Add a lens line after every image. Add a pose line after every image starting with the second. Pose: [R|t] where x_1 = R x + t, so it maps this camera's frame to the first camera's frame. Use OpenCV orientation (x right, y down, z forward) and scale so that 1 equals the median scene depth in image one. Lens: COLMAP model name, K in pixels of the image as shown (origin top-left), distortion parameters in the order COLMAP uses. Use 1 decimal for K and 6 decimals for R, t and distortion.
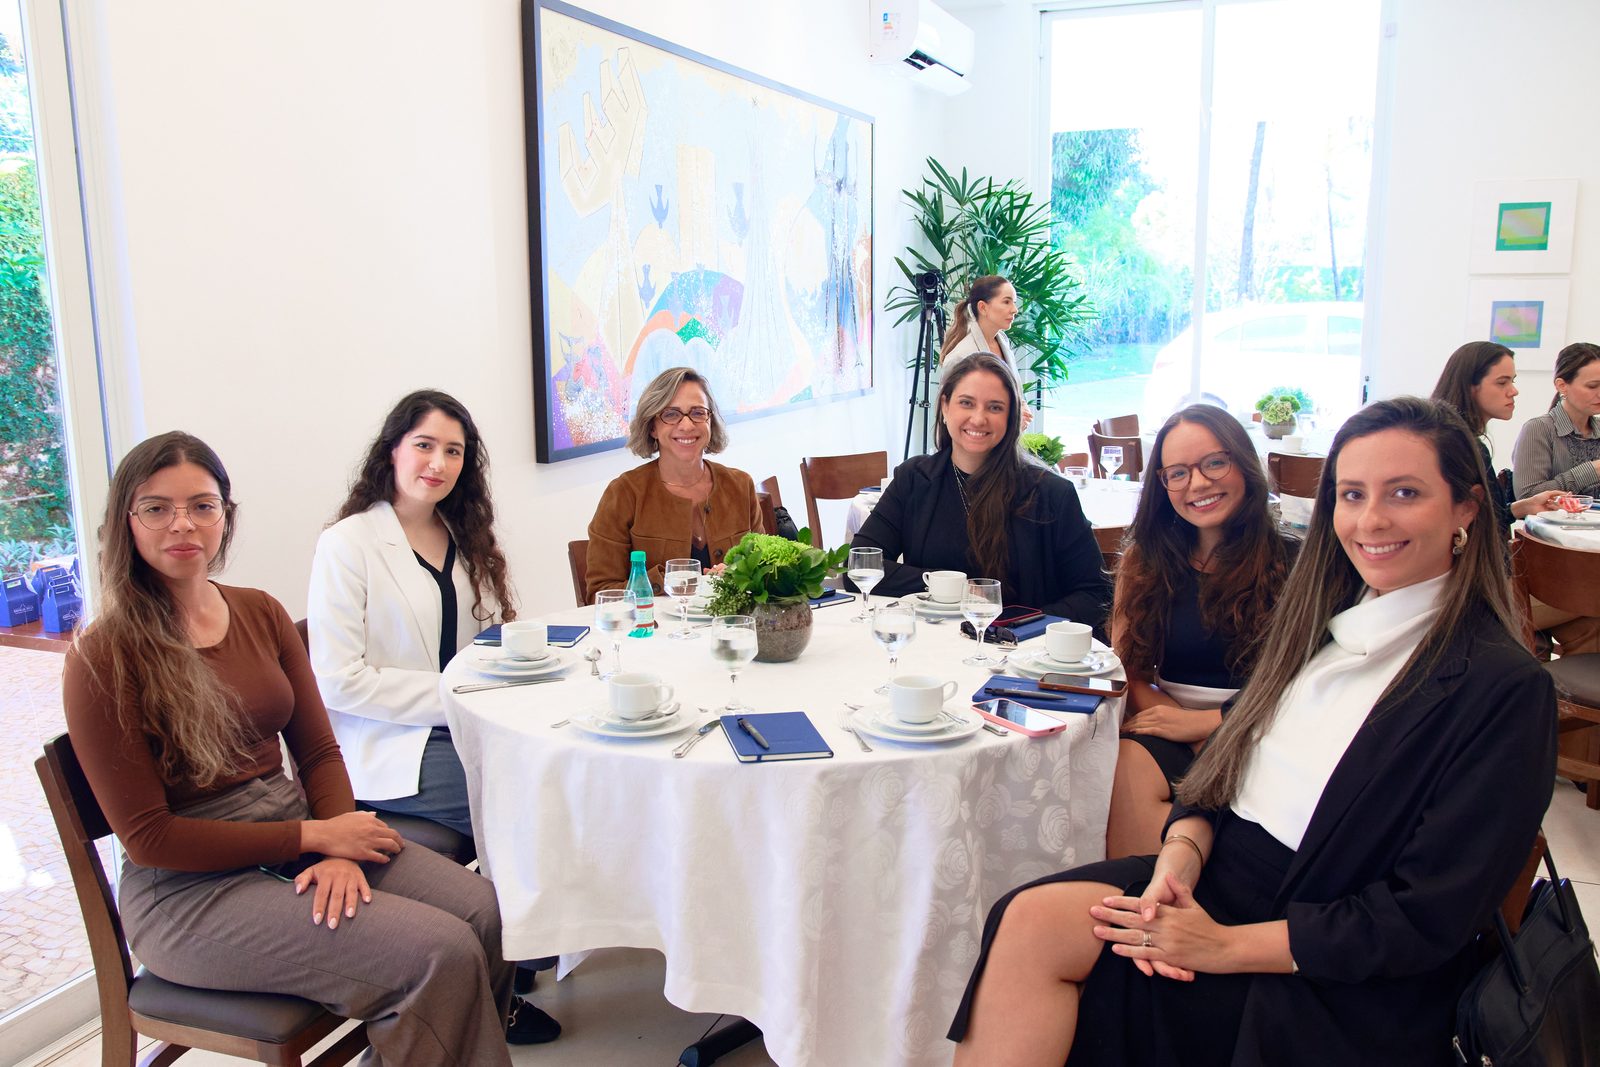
lens RADIAL K [[1339.9, 0, 800.0], [0, 1339.9, 533.5], [0, 0, 1]] dist [-0.007599, -0.005438]
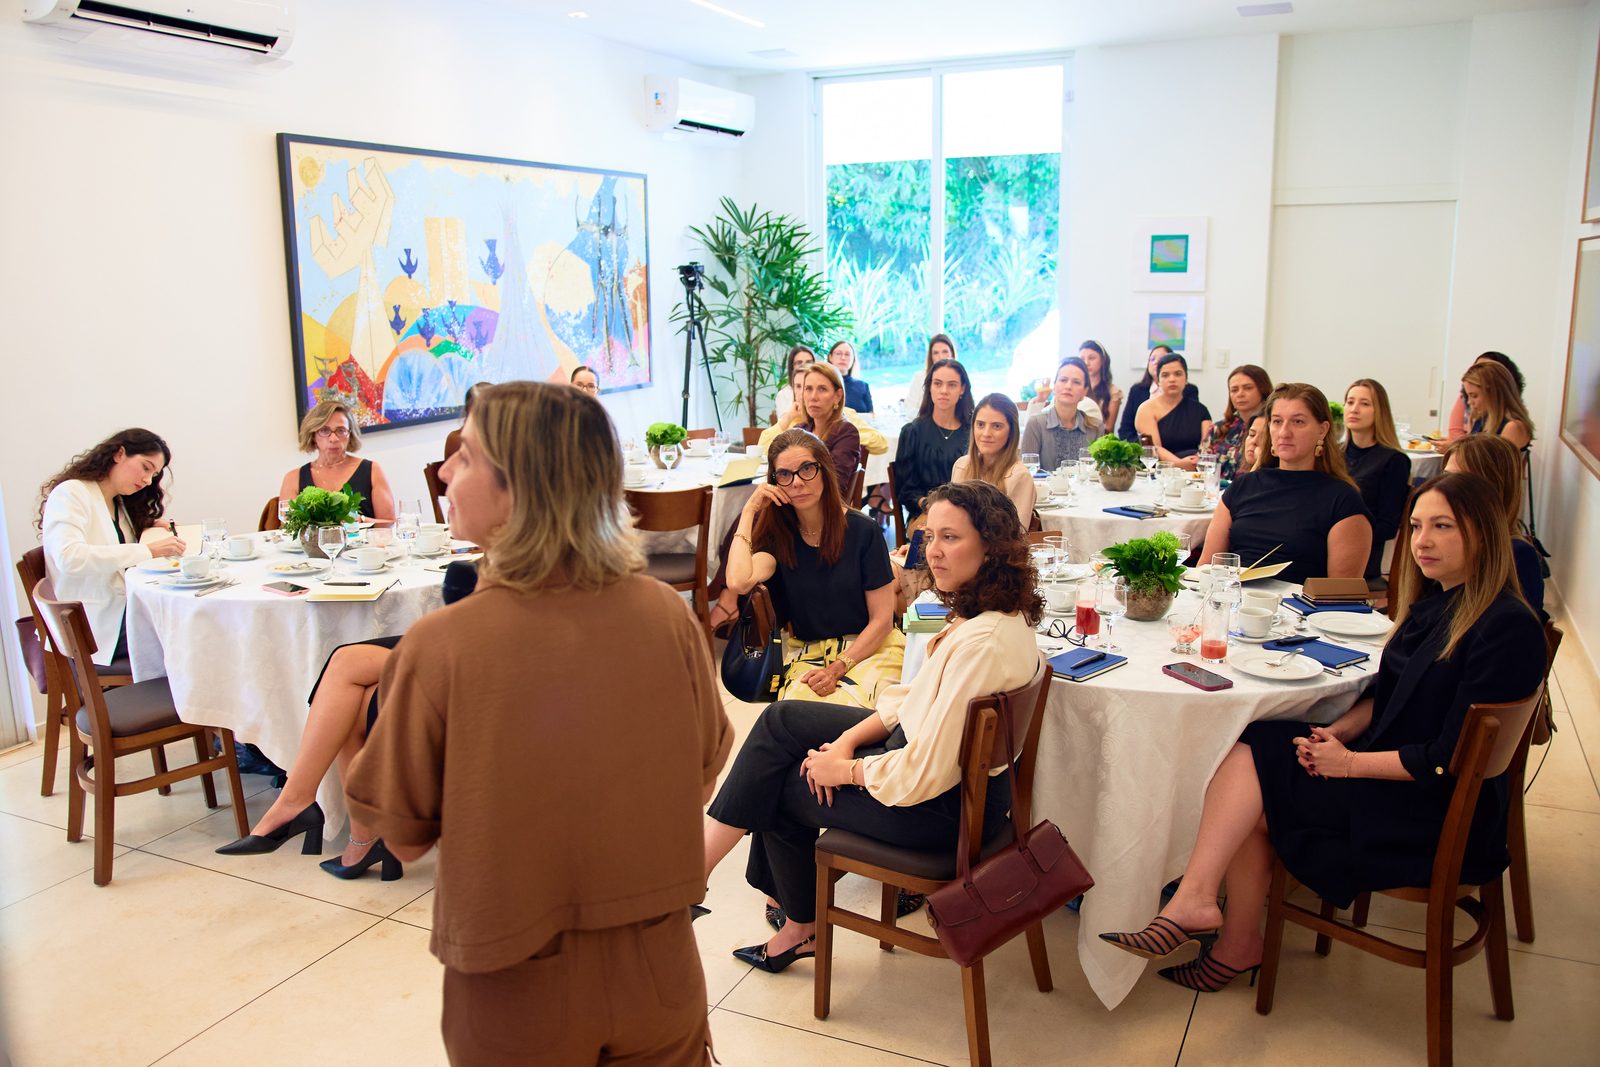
lens RADIAL K [[1339.9, 0, 800.0], [0, 1339.9, 533.5], [0, 0, 1]] dist [-0.007599, -0.005438]
pose [[0.996490, 0.012403, -0.082787, 0.318450], [-0.010259, 0.999602, 0.026271, 0.001937], [0.083080, -0.025329, 0.996221, -0.293206]]
